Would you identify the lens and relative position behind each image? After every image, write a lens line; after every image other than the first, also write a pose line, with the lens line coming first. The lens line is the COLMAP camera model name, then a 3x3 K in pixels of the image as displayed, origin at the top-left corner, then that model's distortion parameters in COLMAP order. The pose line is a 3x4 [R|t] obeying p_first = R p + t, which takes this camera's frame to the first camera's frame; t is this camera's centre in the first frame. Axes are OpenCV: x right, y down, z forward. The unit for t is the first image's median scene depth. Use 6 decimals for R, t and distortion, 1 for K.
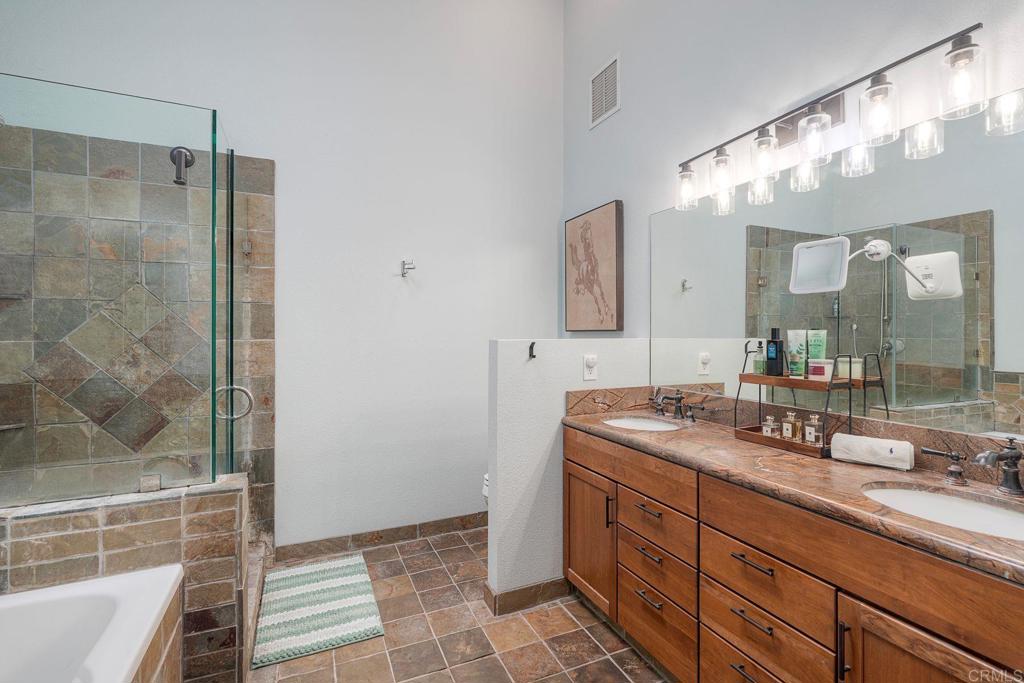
lens RADIAL K [[484.2, 0, 535.8], [0, 484.2, 329.6], [0, 0, 1]] dist [0.001166, 0.000497]
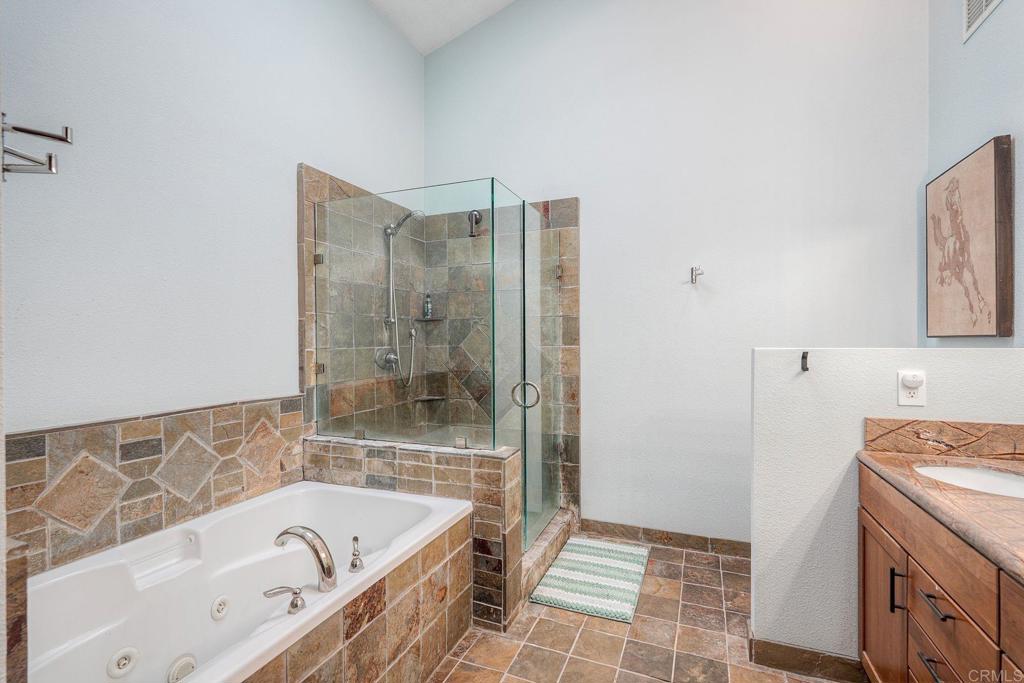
lens RADIAL K [[471.2, 0, 512.0], [0, 471.2, 341.5], [0, 0, 1]] dist [0.001159, 0.000392]
pose [[0.670741, 0.000086, -0.741692, 0.247785], [0.007439, 0.999949, 0.006843, 0.000057], [0.741655, -0.010107, 0.670706, 0.103117]]
